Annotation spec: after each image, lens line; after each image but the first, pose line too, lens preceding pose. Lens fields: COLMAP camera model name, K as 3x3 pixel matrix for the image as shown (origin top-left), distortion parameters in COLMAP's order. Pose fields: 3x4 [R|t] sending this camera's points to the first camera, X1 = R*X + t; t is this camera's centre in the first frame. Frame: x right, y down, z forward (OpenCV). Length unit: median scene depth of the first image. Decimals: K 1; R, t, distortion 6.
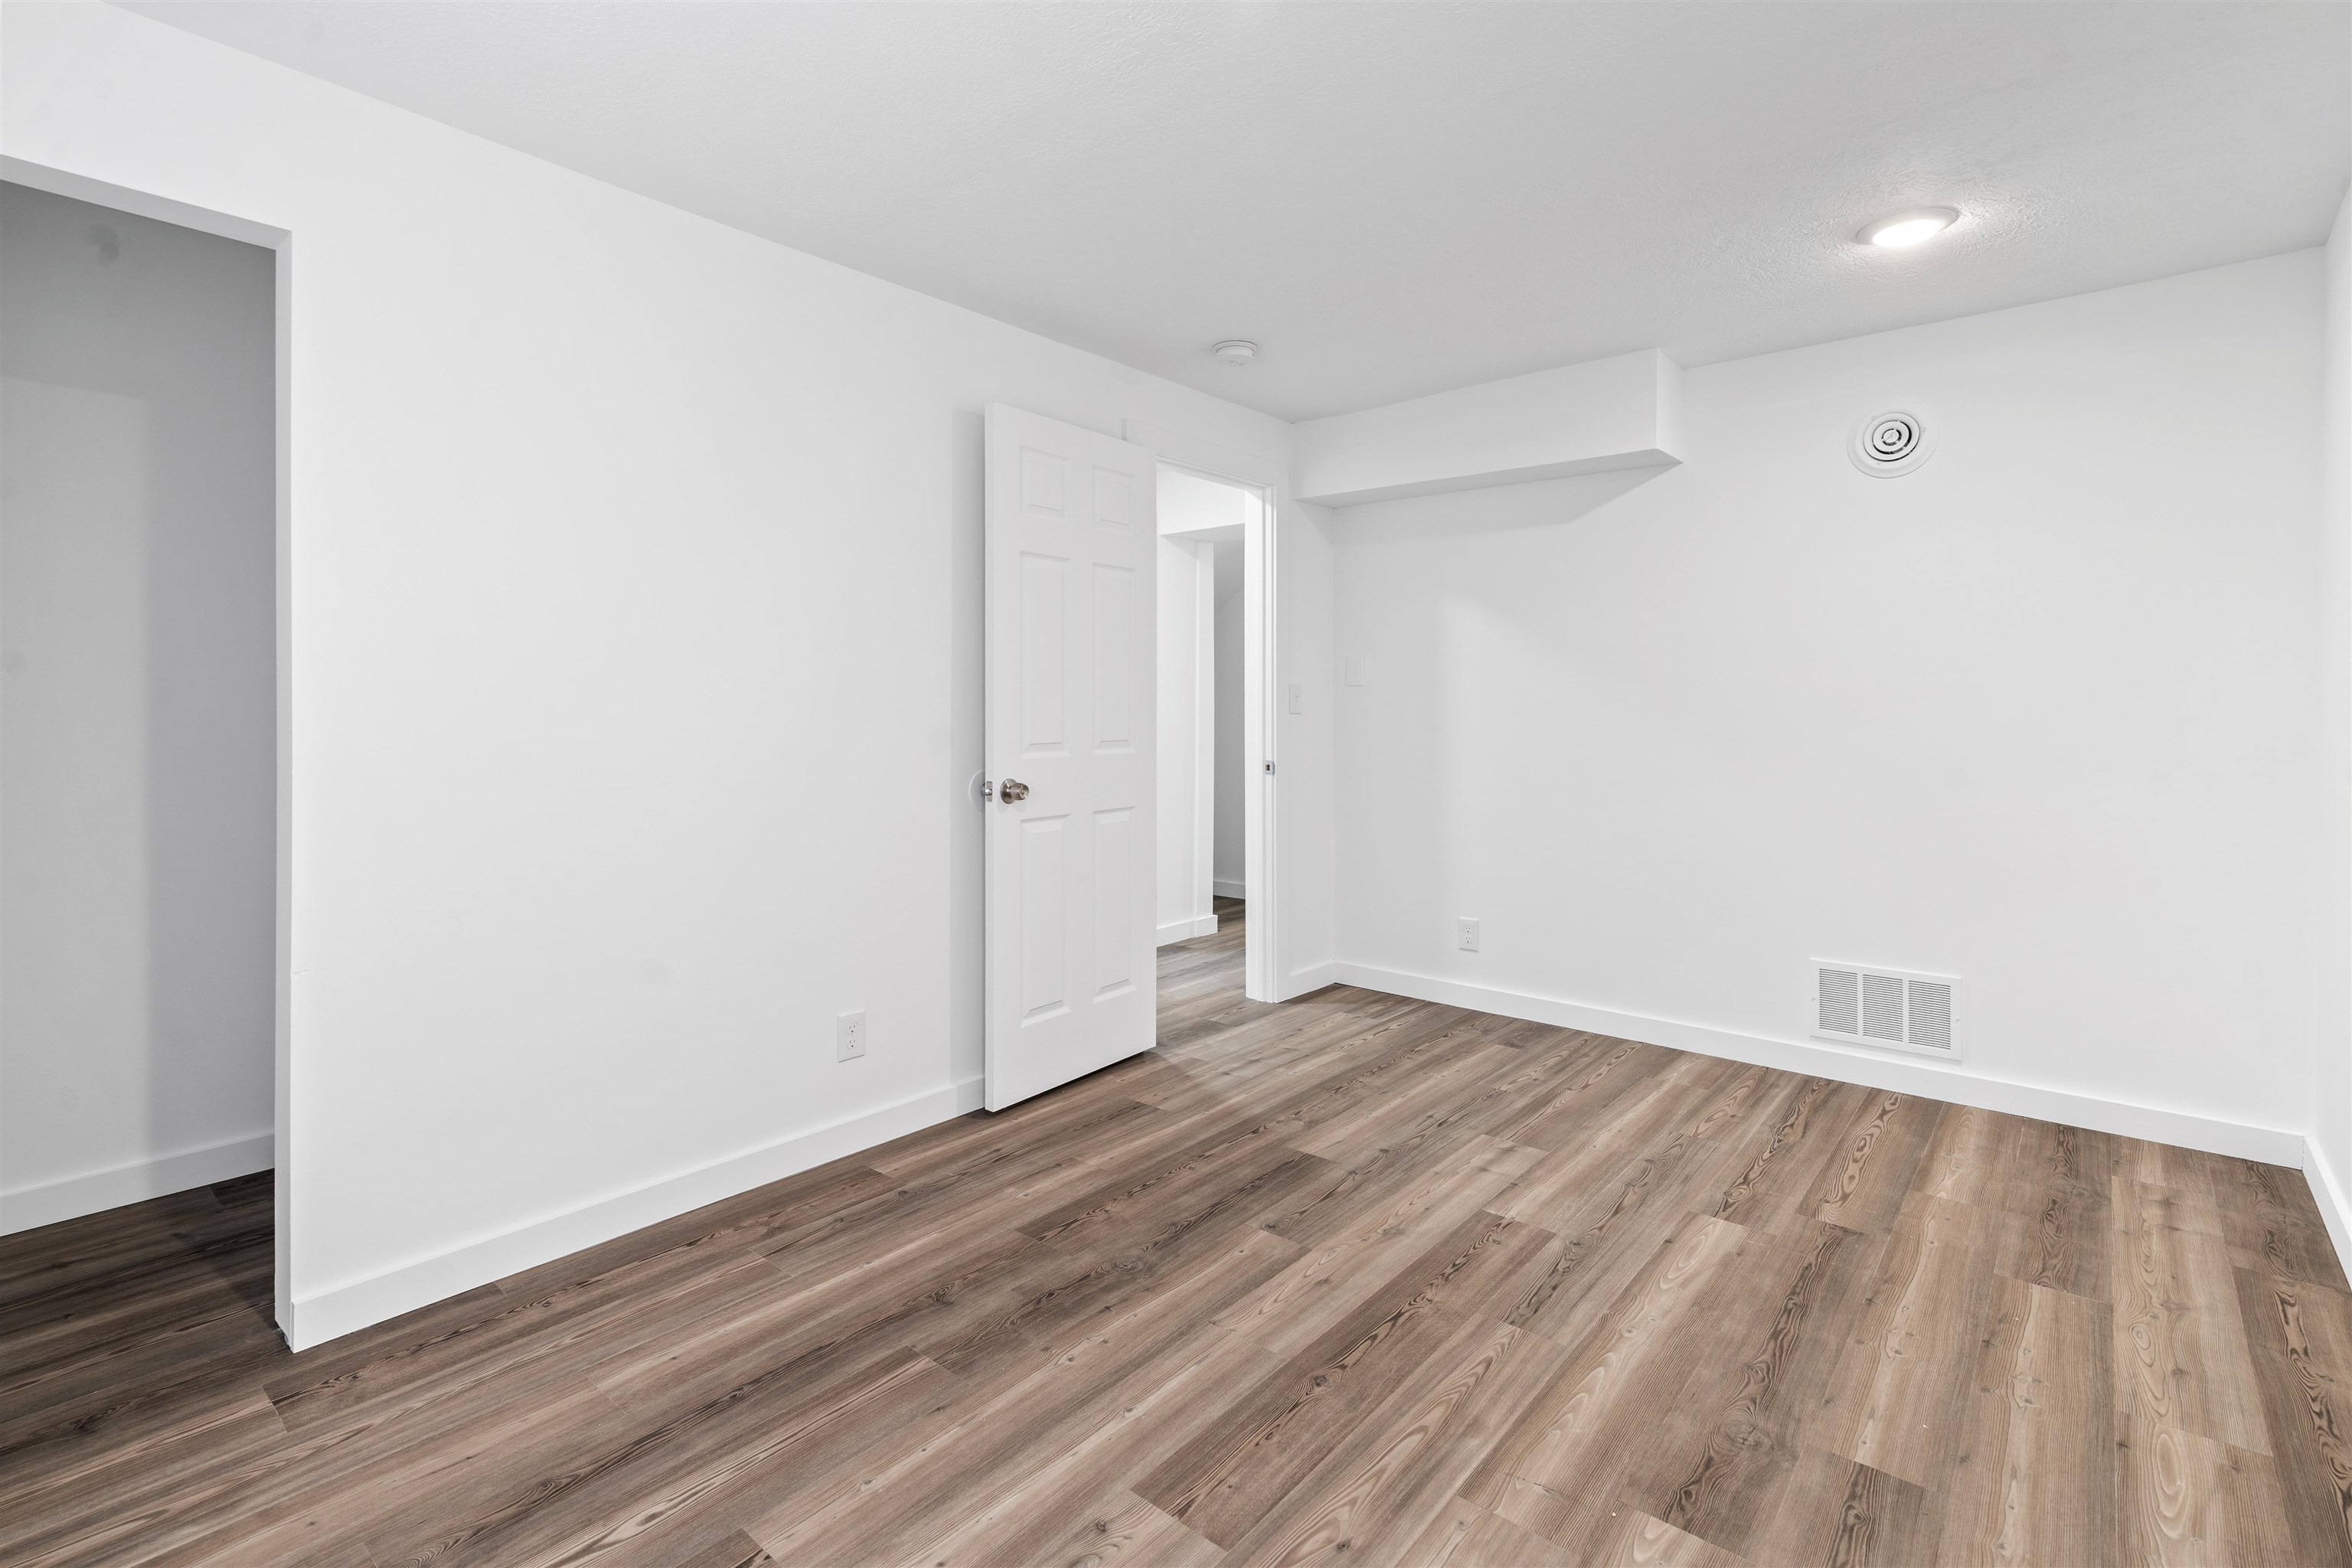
lens RADIAL K [[1101.6, 0, 1179.3], [0, 1101.6, 733.6], [0, 0, 1]] dist [-0.001947, 0.000167]
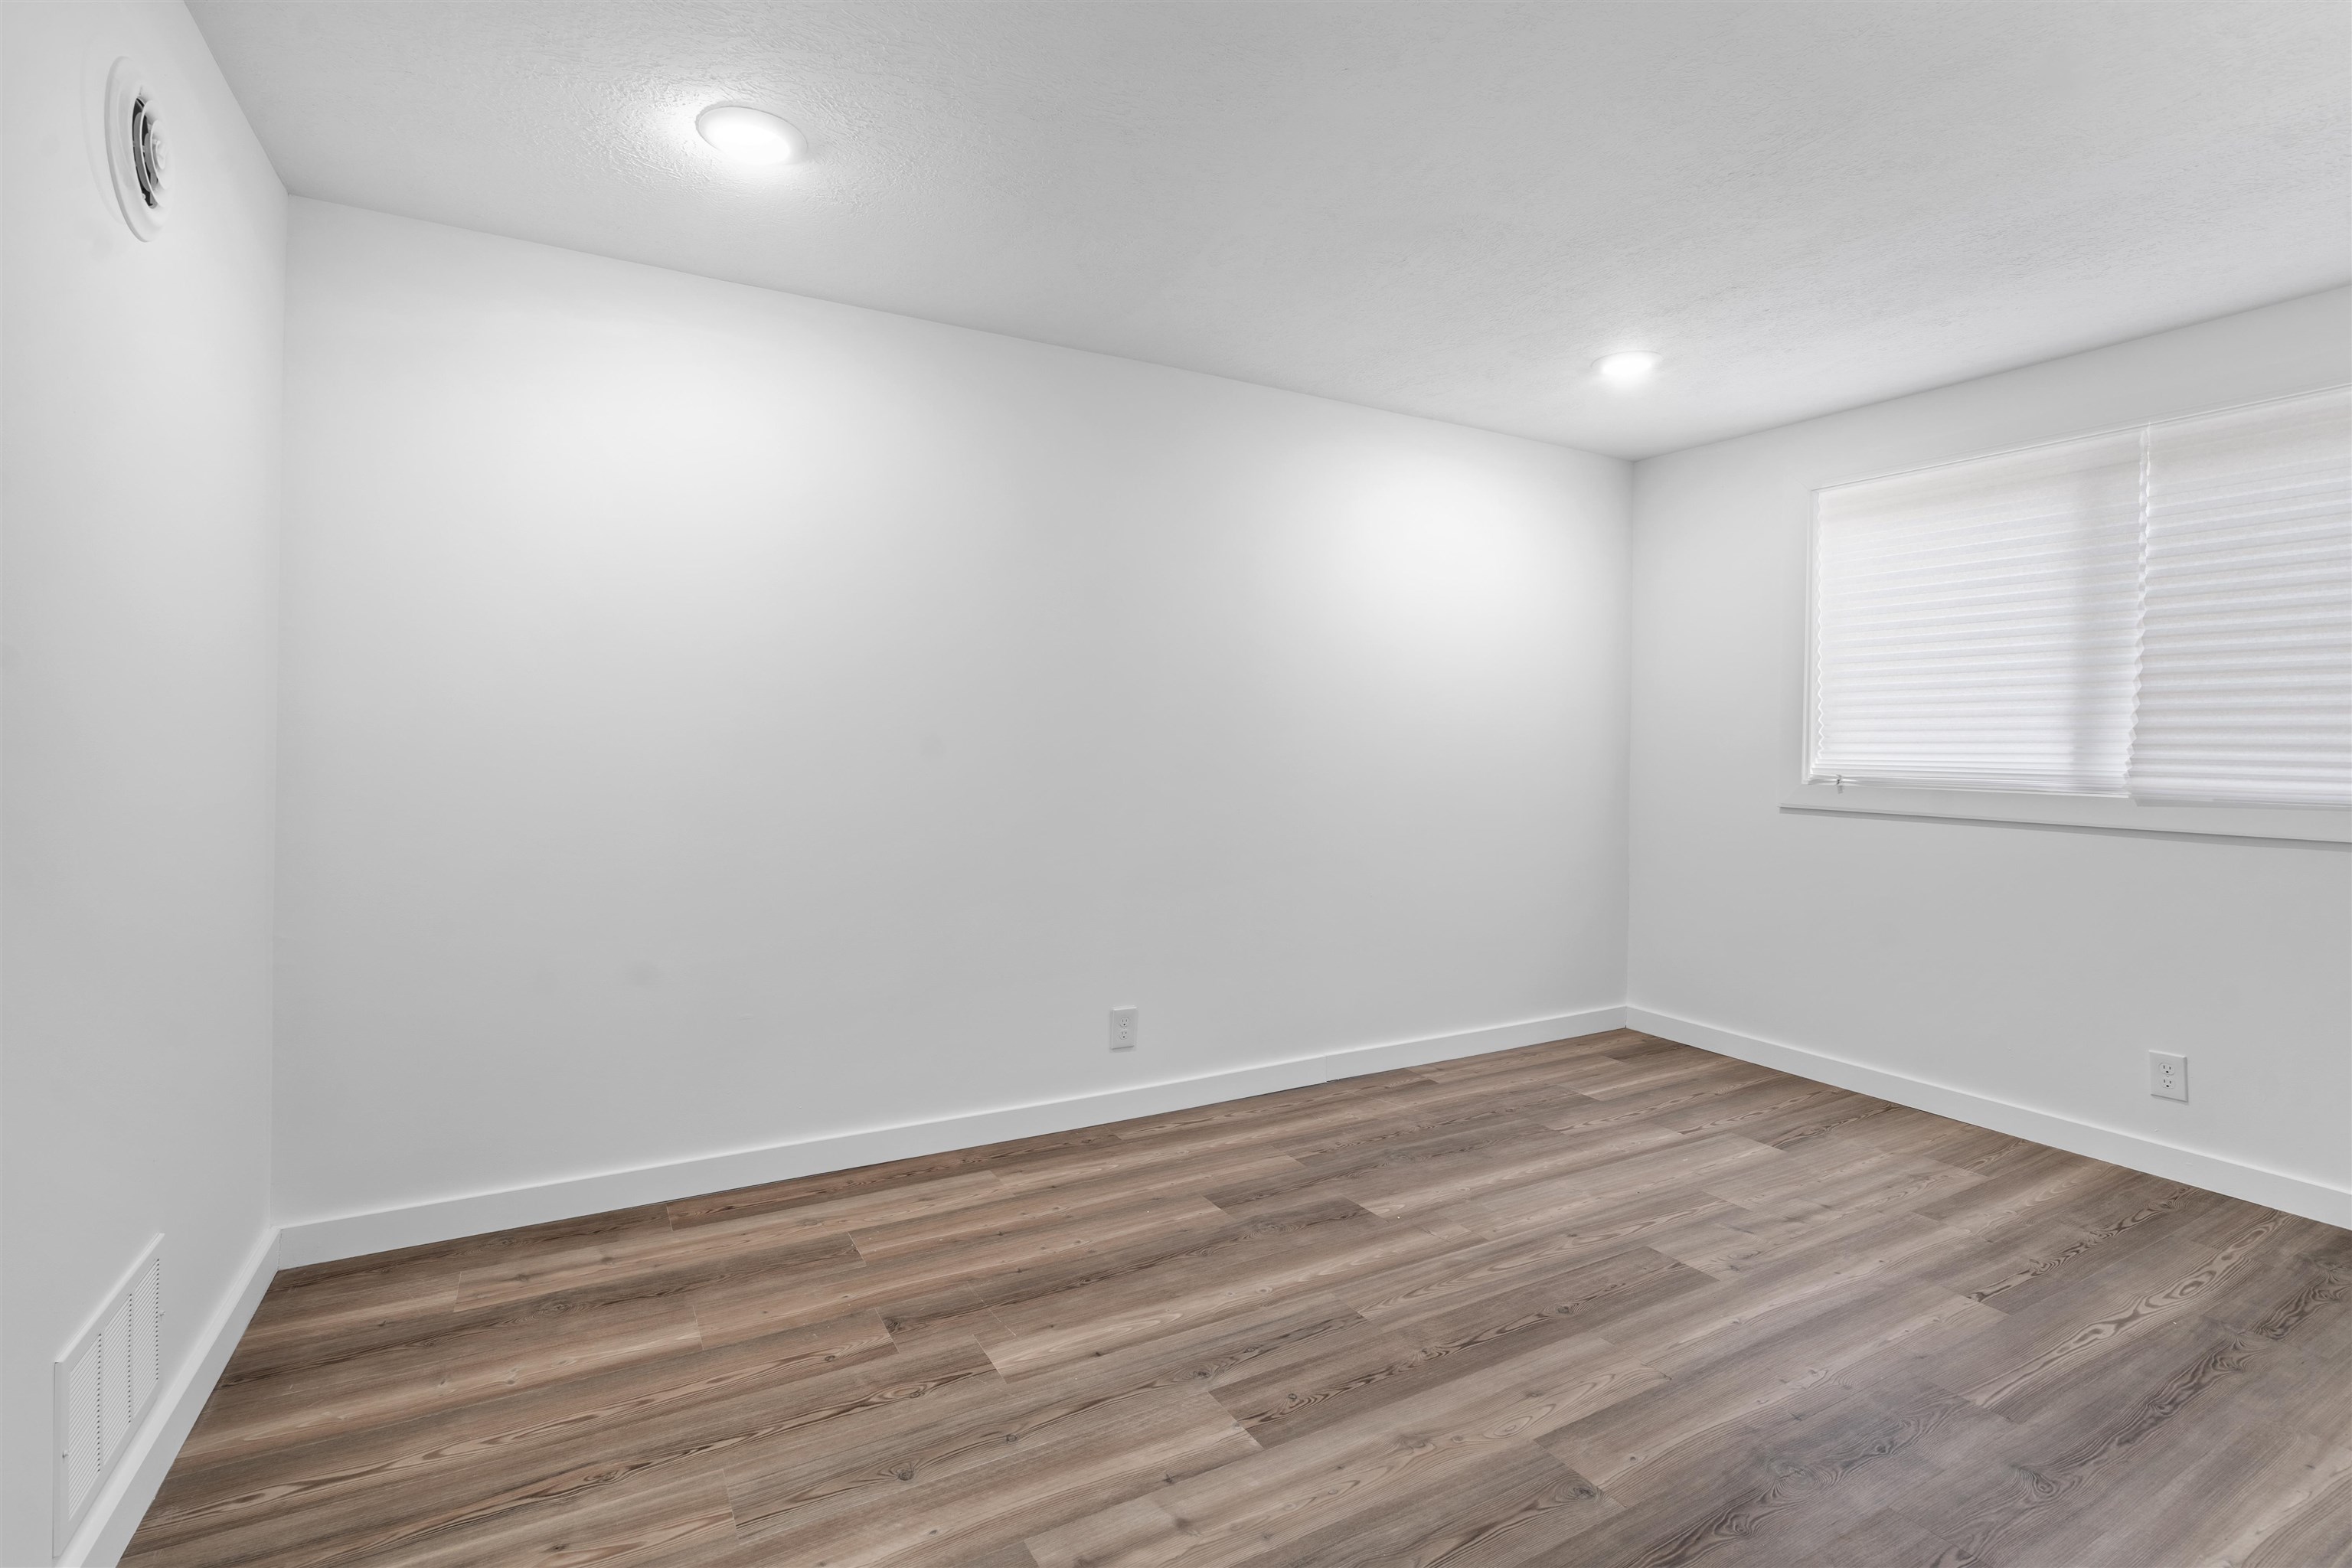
lens RADIAL K [[1101.6, 0, 1179.3], [0, 1101.6, 733.6], [0, 0, 1]] dist [-0.001947, 0.000167]
pose [[-0.940884, -0.010490, 0.338567, 0.107823], [-0.004973, 0.999840, 0.017160, -0.043979], [-0.338693, 0.014462, -0.940786, 1.971207]]
